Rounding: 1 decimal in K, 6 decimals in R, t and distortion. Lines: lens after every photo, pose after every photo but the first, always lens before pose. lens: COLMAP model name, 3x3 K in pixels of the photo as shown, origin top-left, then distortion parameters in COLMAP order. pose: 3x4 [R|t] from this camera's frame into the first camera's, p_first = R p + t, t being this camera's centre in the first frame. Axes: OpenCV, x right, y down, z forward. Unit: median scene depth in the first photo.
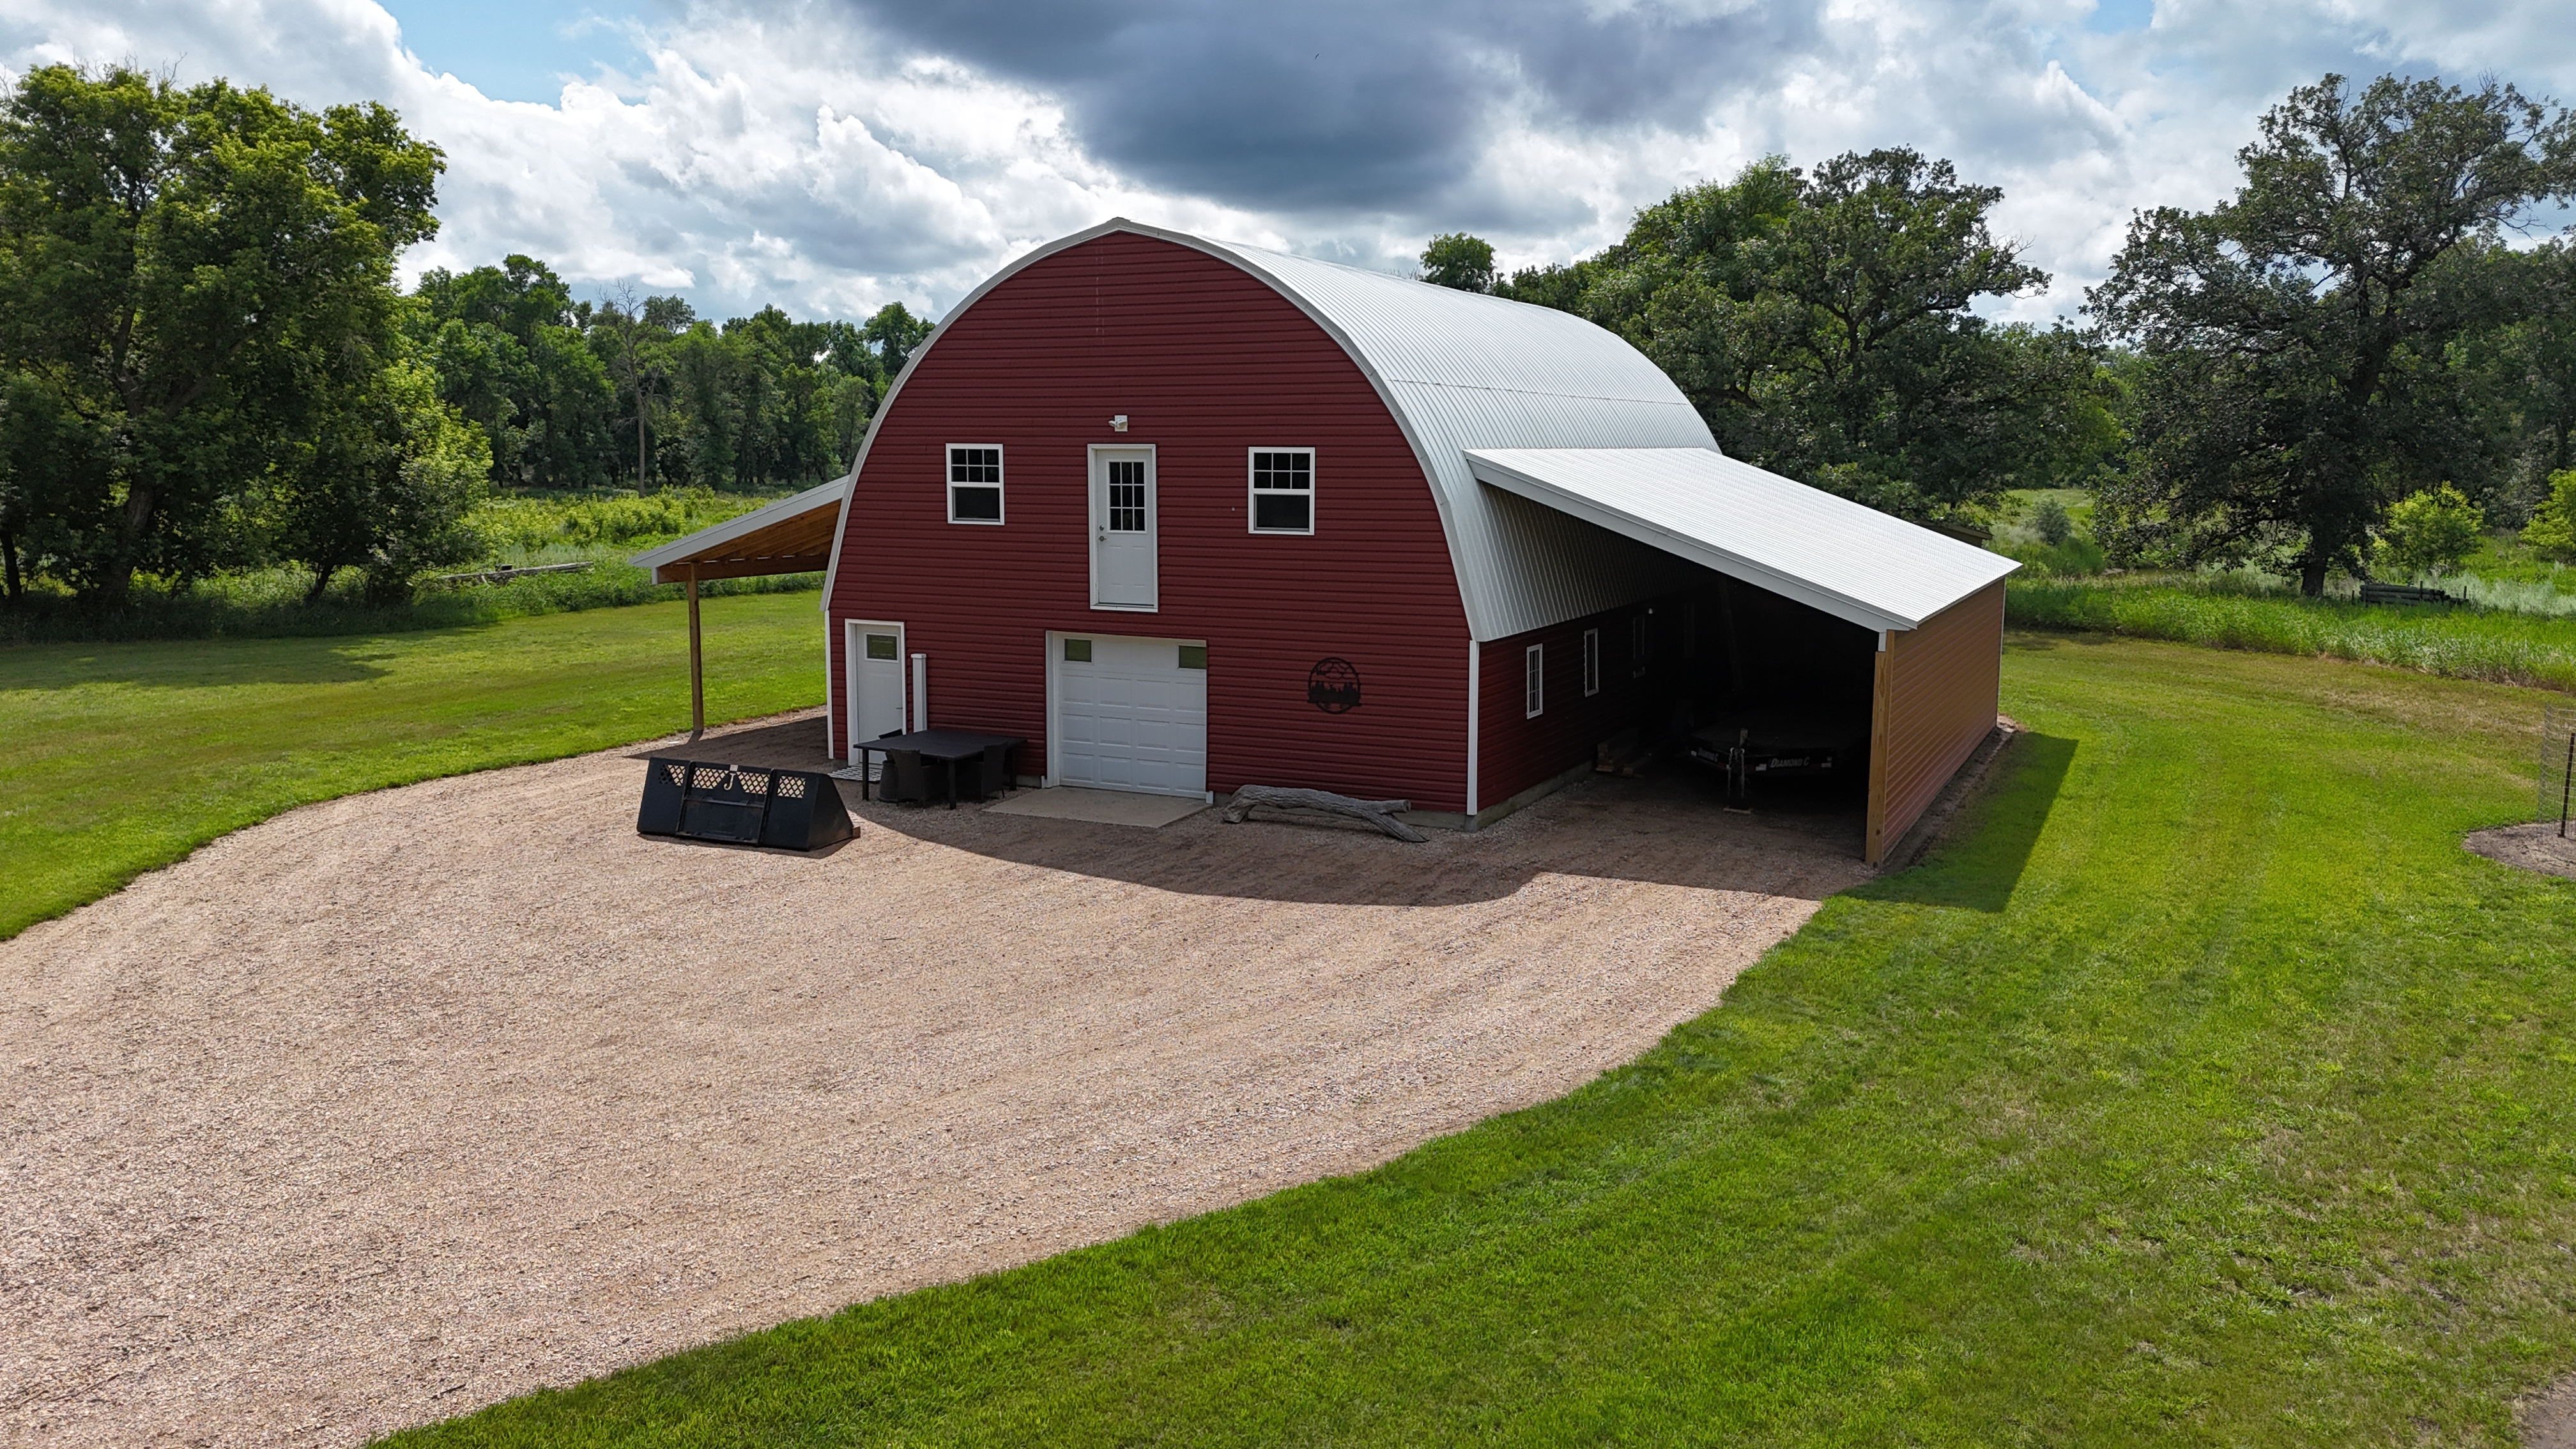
lens RADIAL K [[1876.0, 0, 1288.0], [0, 1876.0, 724.5], [0, 0, 1]] dist [0.070394, -0.063071]
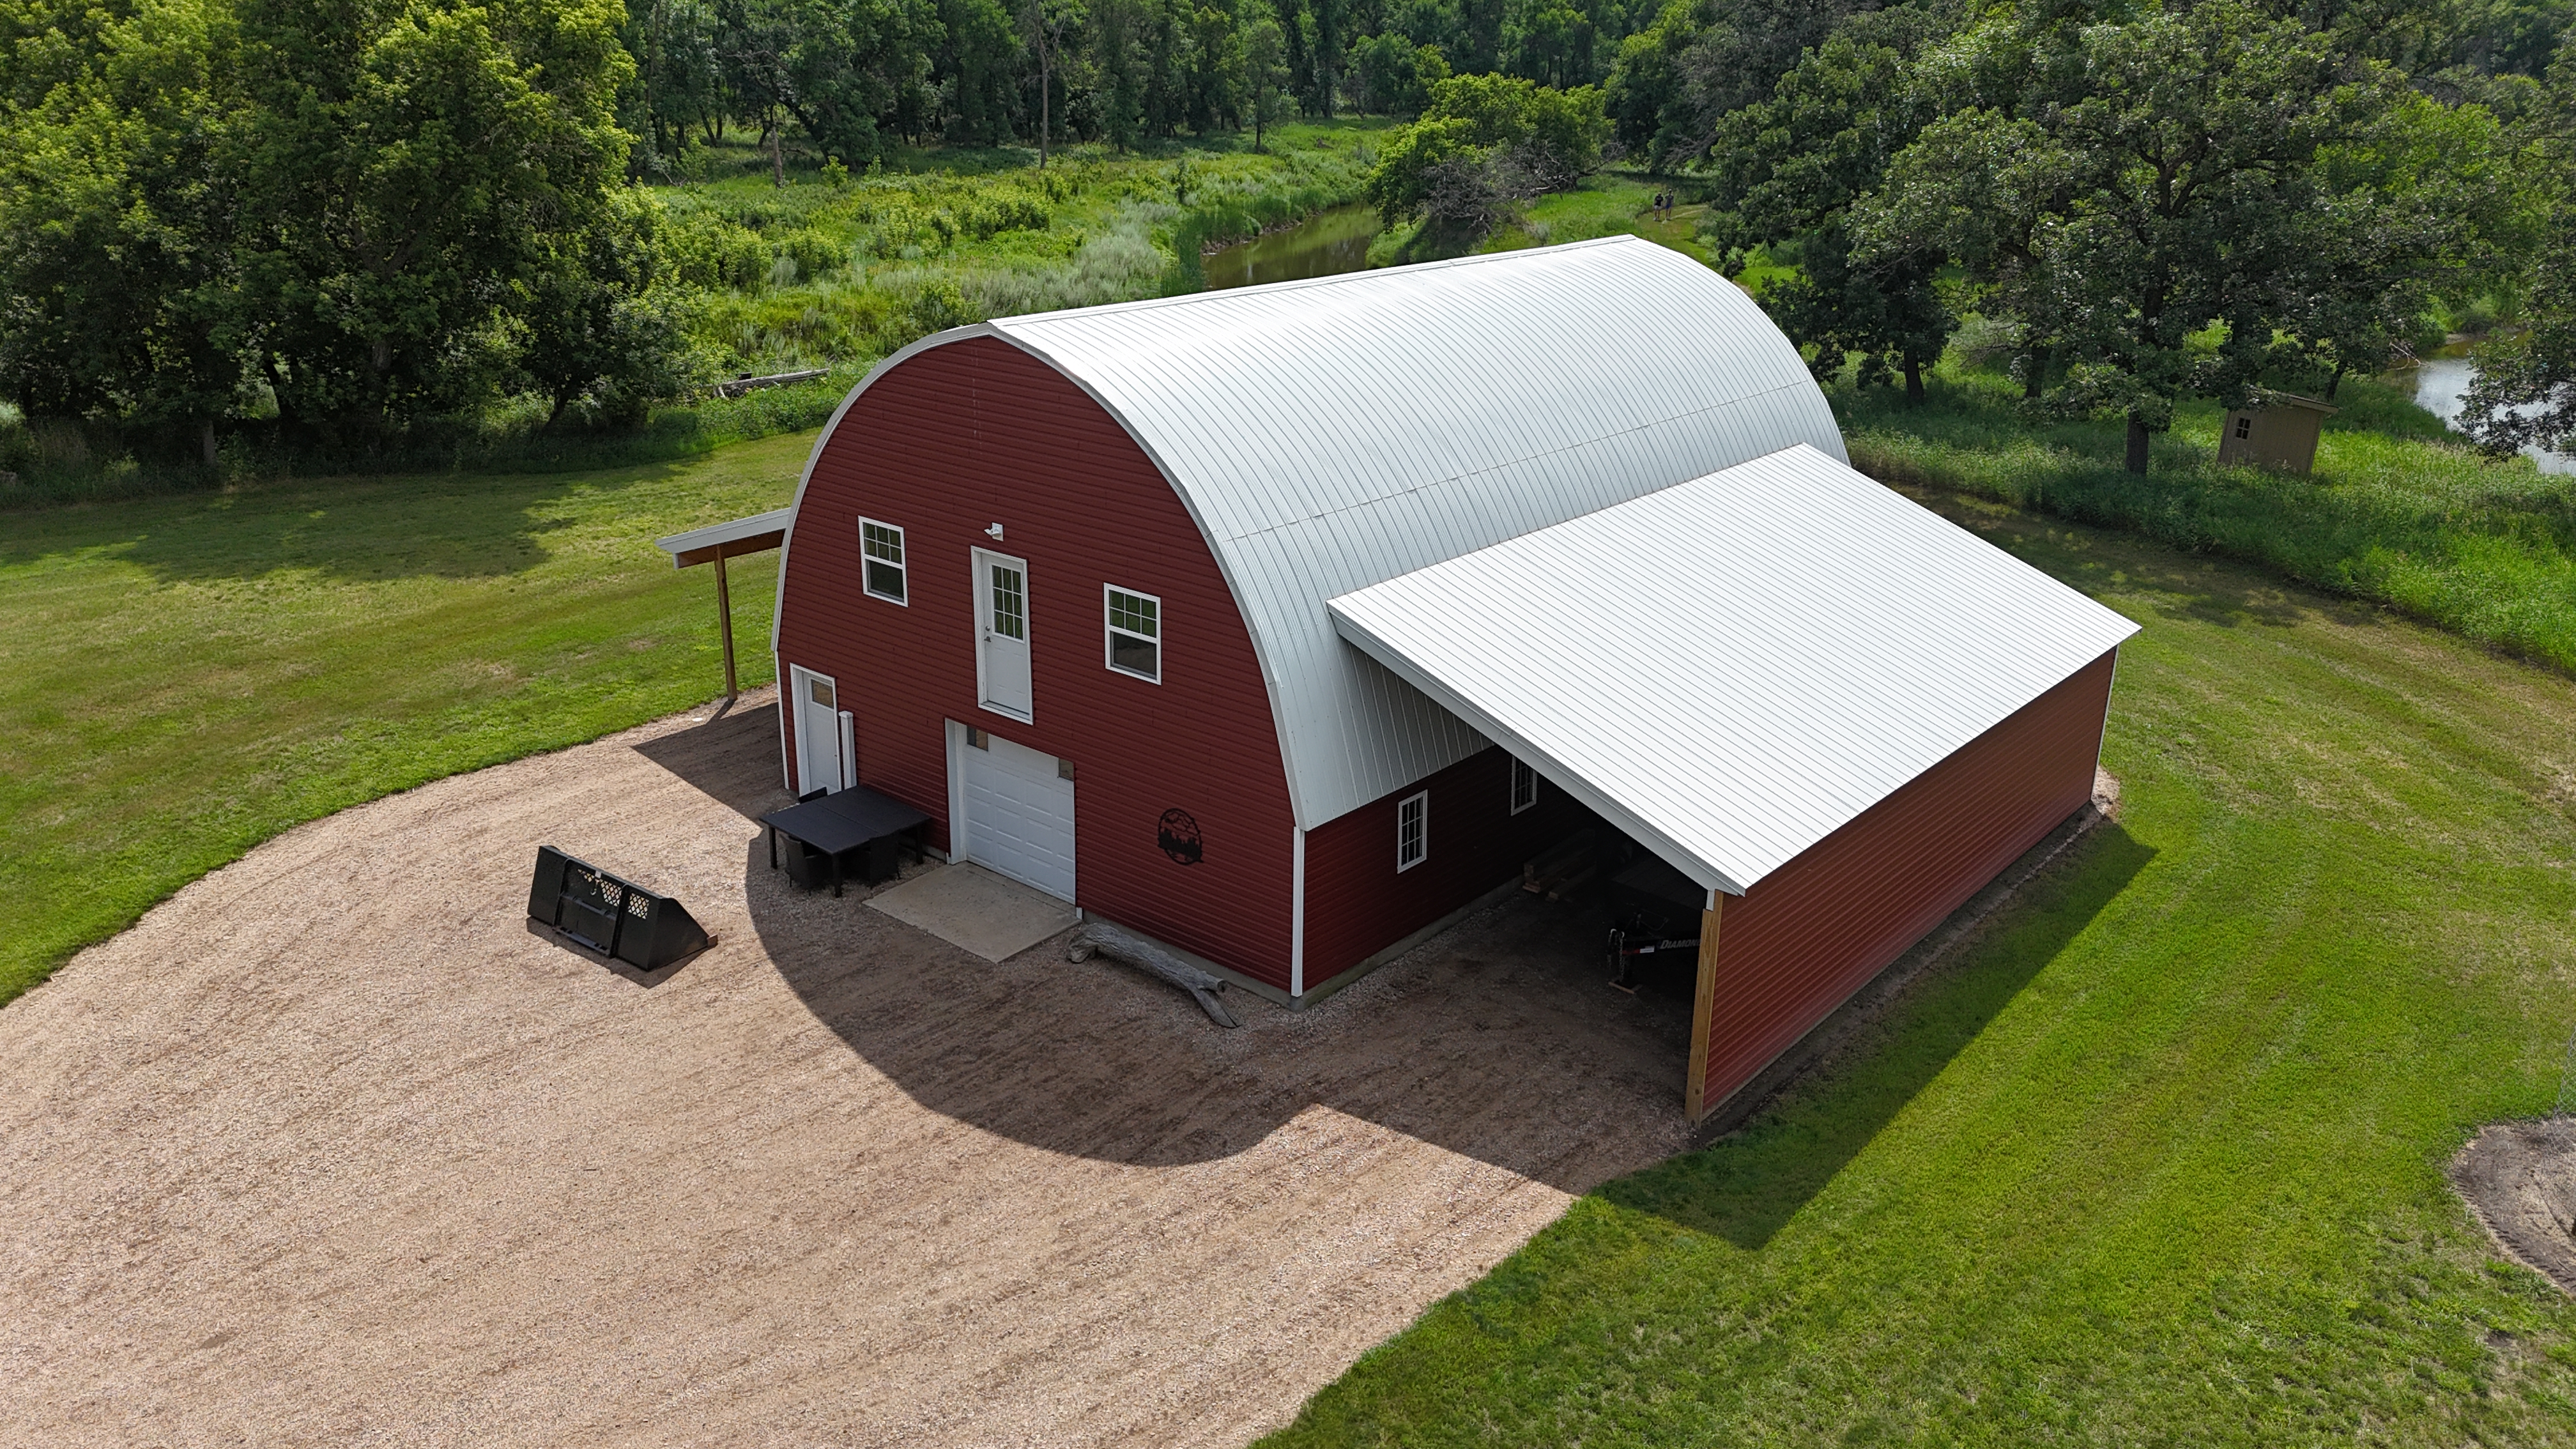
lens RADIAL K [[1876.0, 0, 1288.0], [0, 1876.0, 724.5], [0, 0, 1]] dist [0.070394, -0.063071]
pose [[0.969755, 0.092536, -0.225860, 0.275874], [-0.045483, 0.977650, 0.205262, -0.263104], [0.239806, -0.188781, 0.952289, 0.101969]]
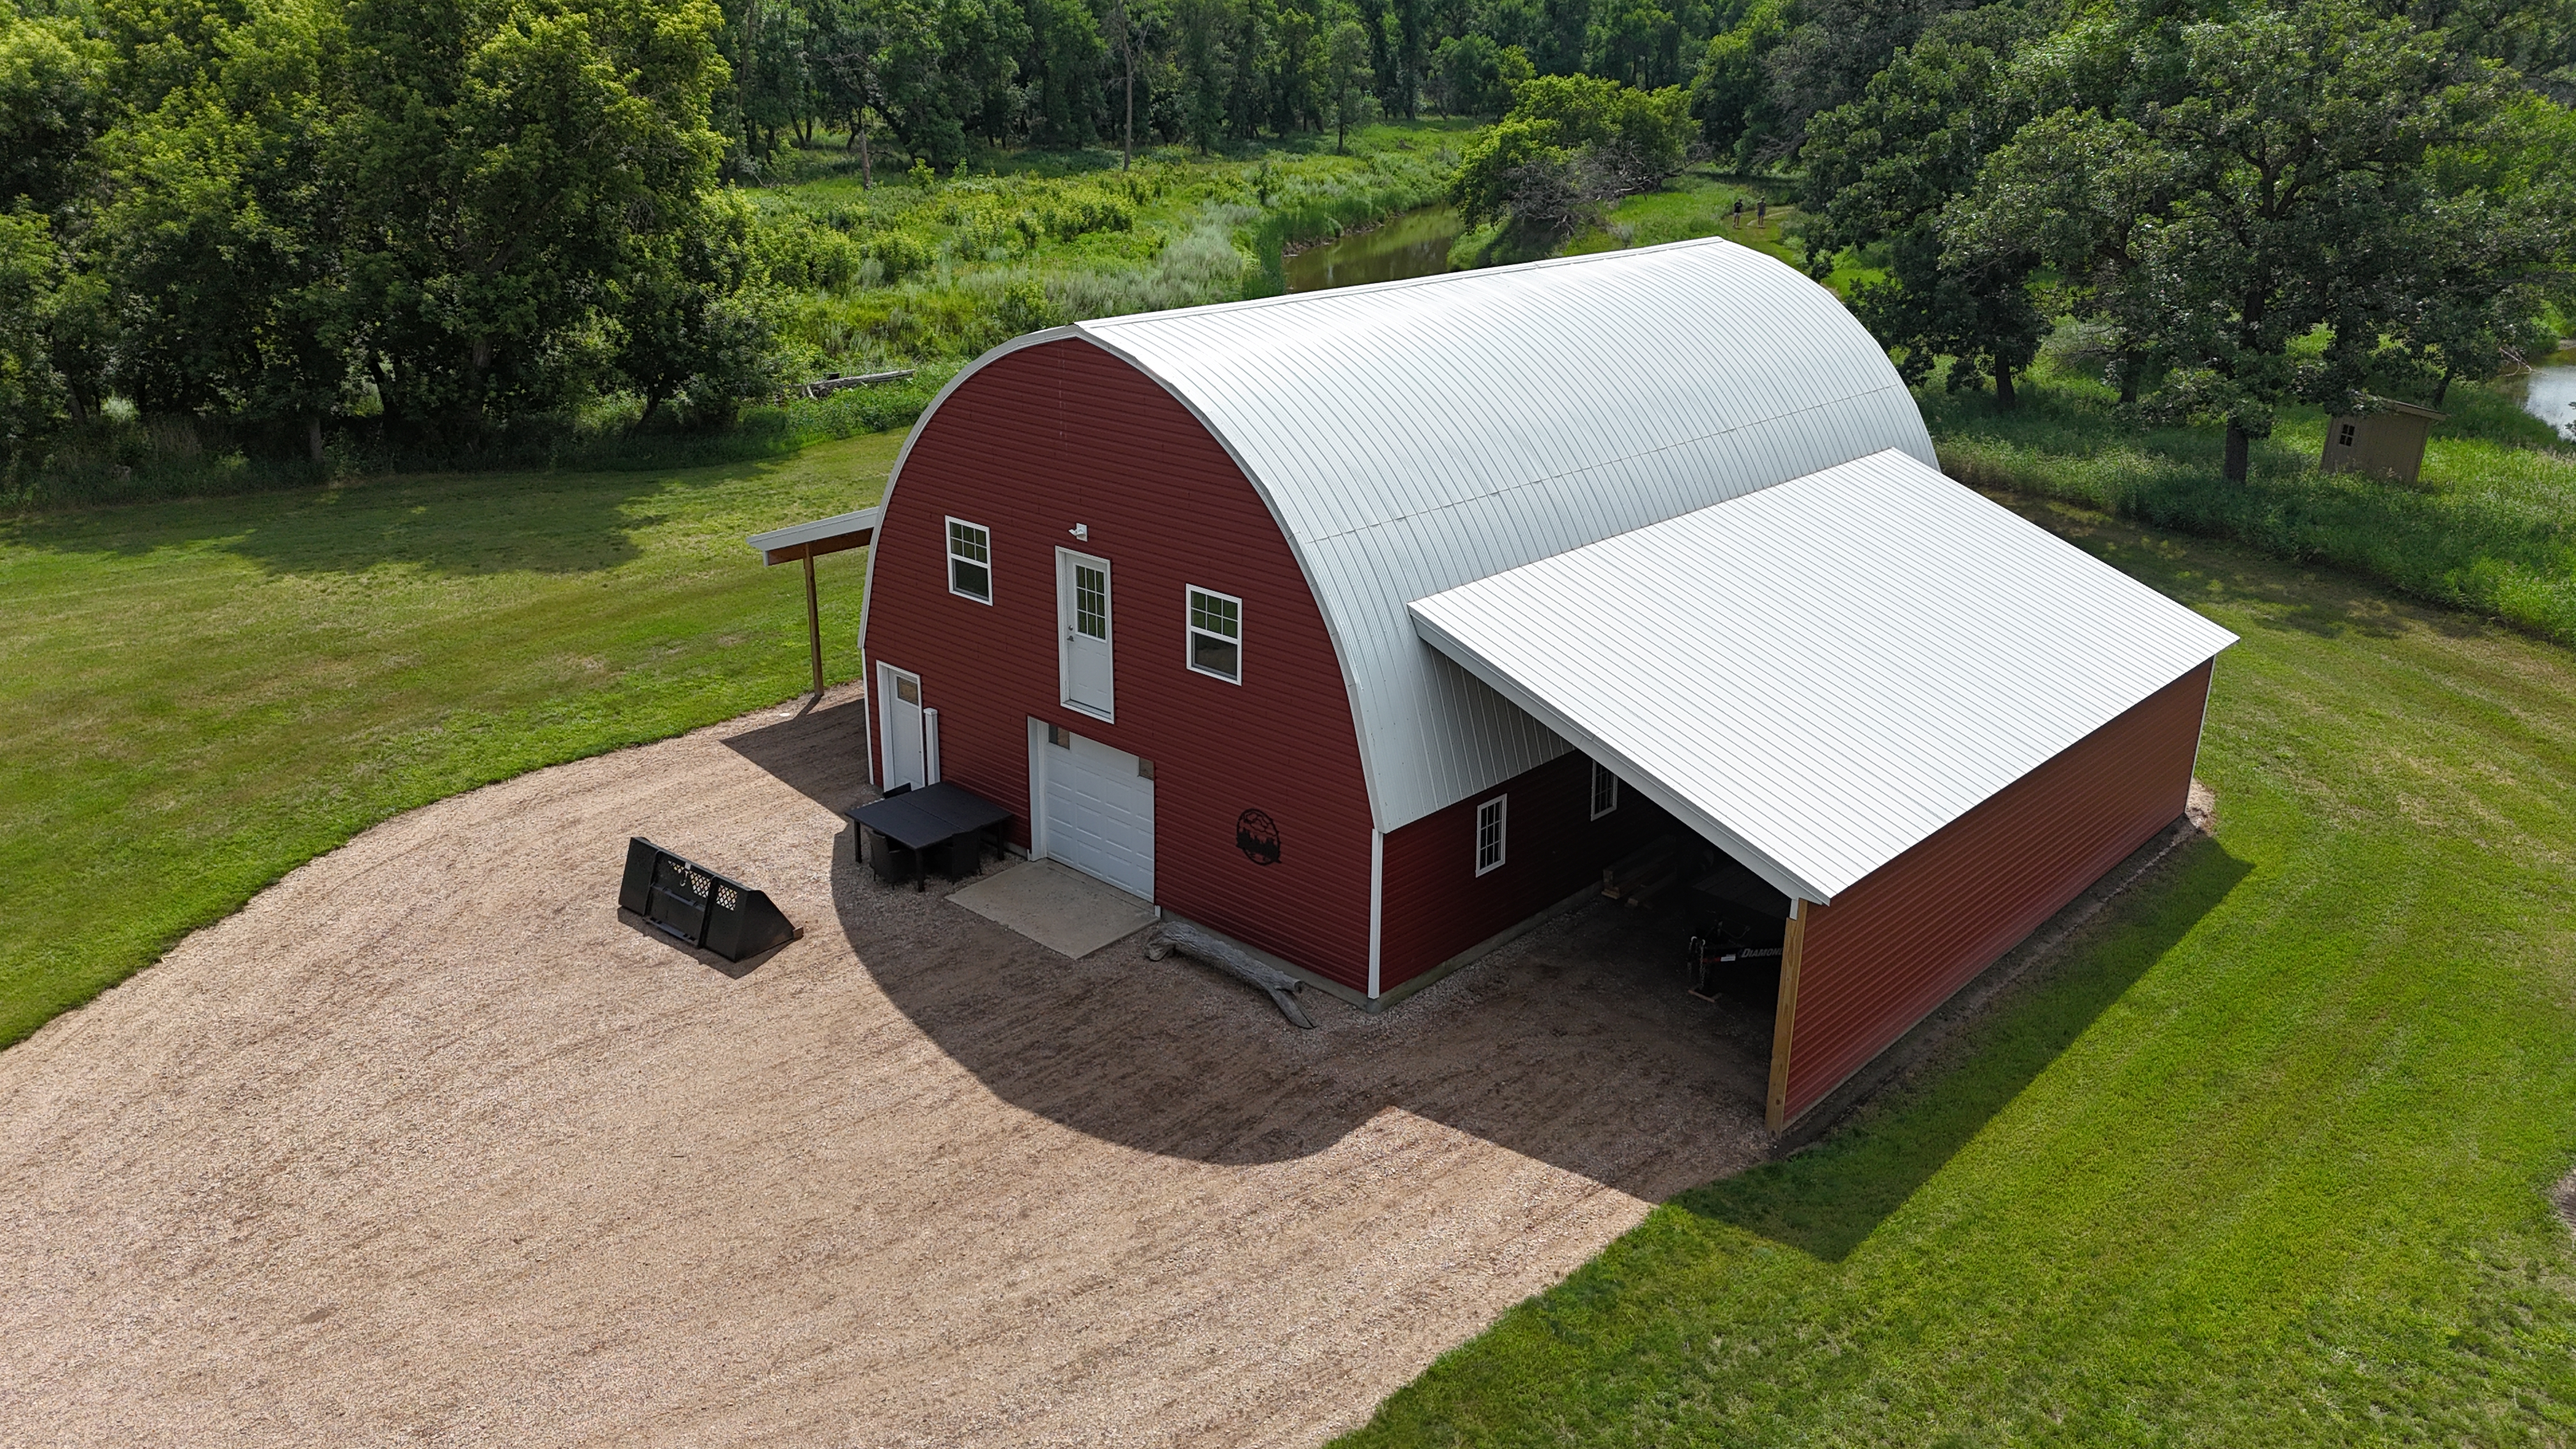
lens RADIAL K [[1876.0, 0, 1288.0], [0, 1876.0, 724.5], [0, 0, 1]] dist [0.070394, -0.063071]
pose [[0.958884, 0.103675, -0.264184, 0.273746], [-0.048766, 0.977231, 0.206498, -0.263554], [0.279578, -0.185124, 0.942107, 0.099517]]
